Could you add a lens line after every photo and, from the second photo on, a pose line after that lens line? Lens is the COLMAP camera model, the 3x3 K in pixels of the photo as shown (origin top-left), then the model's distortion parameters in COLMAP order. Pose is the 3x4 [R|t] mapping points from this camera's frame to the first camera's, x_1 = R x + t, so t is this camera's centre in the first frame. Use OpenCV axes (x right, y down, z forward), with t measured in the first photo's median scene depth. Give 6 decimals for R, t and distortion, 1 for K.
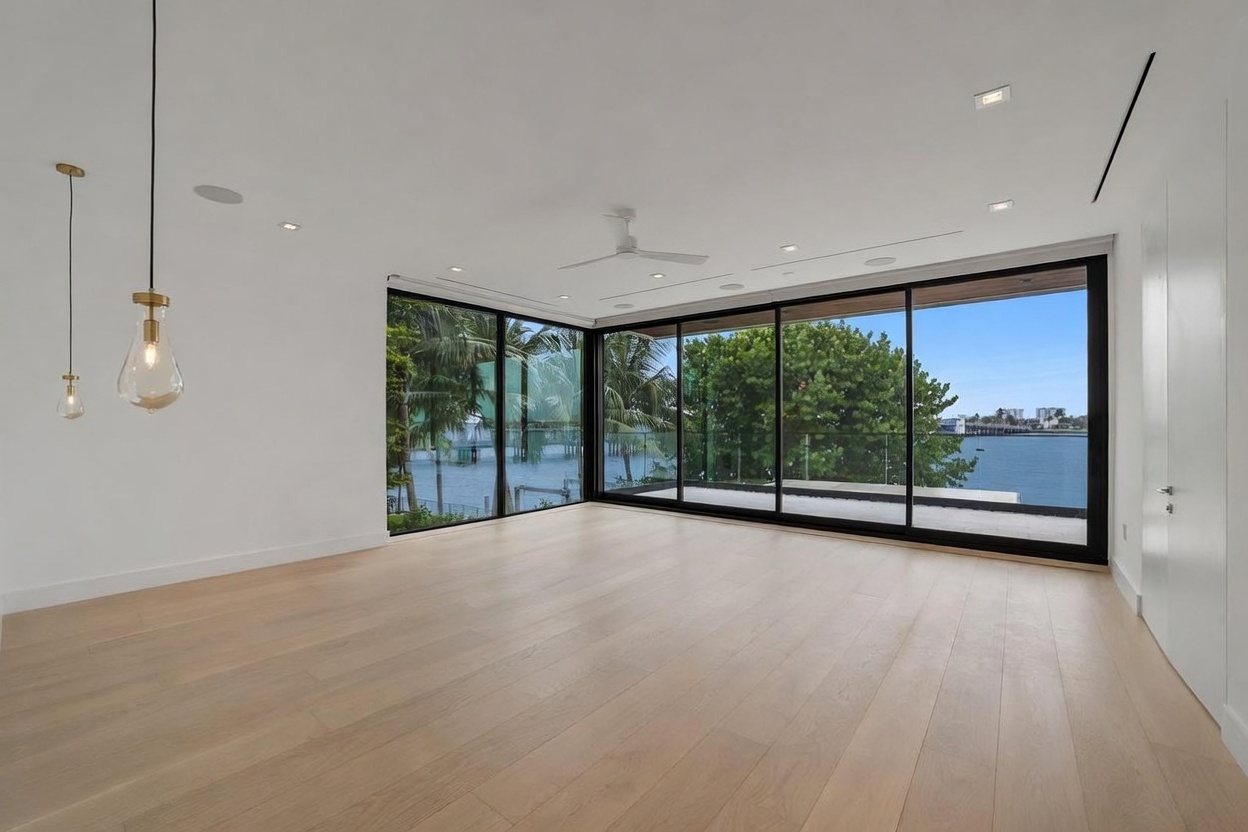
lens RADIAL K [[514.8, 0, 632.9], [0, 514.8, 425.6], [0, 0, 1]] dist [-0.023658, 0.001436]
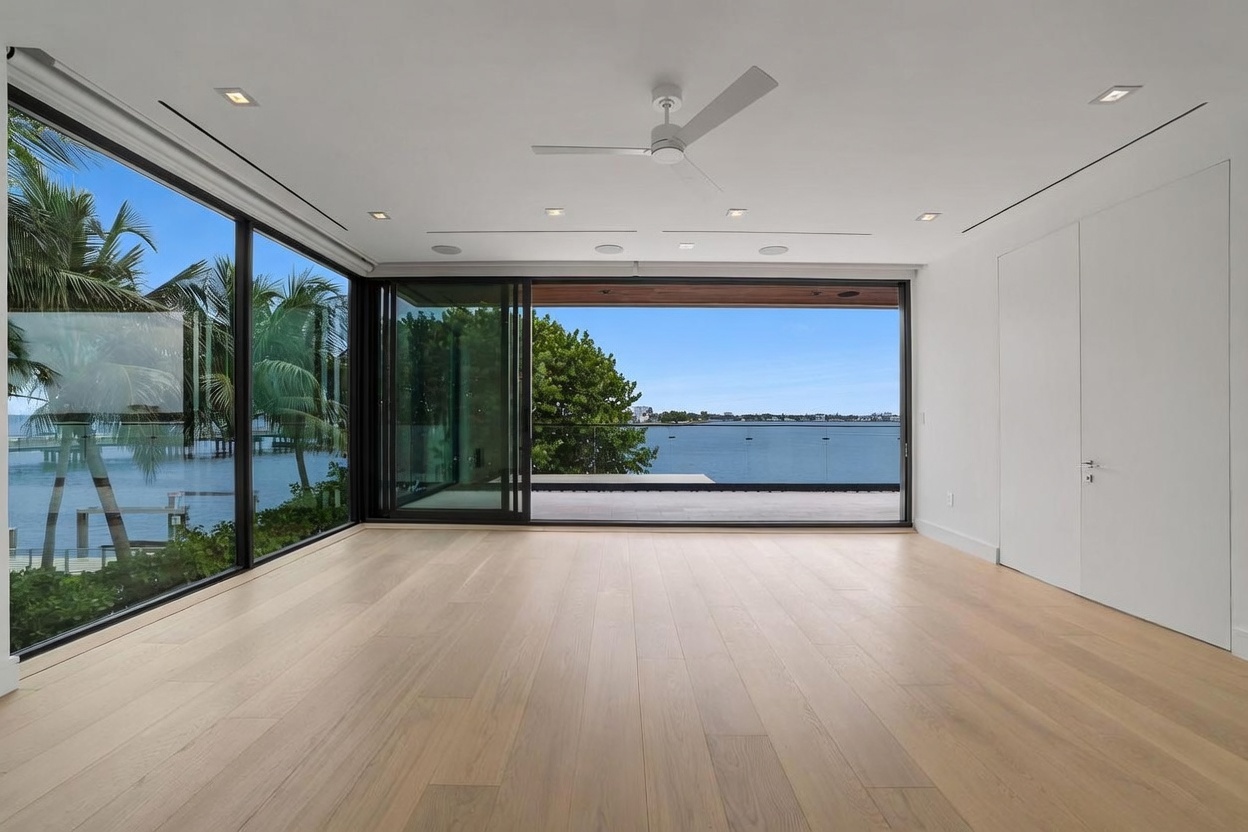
lens RADIAL K [[514.8, 0, 619.2], [0, 514.8, 409.8], [0, 0, 1]] dist [-0.023658, 0.001436]
pose [[0.800520, 0.013564, 0.599152, -0.104354], [-0.002037, 0.999800, -0.019912, 0.002970], [-0.599302, 0.014719, 0.800387, 0.109441]]
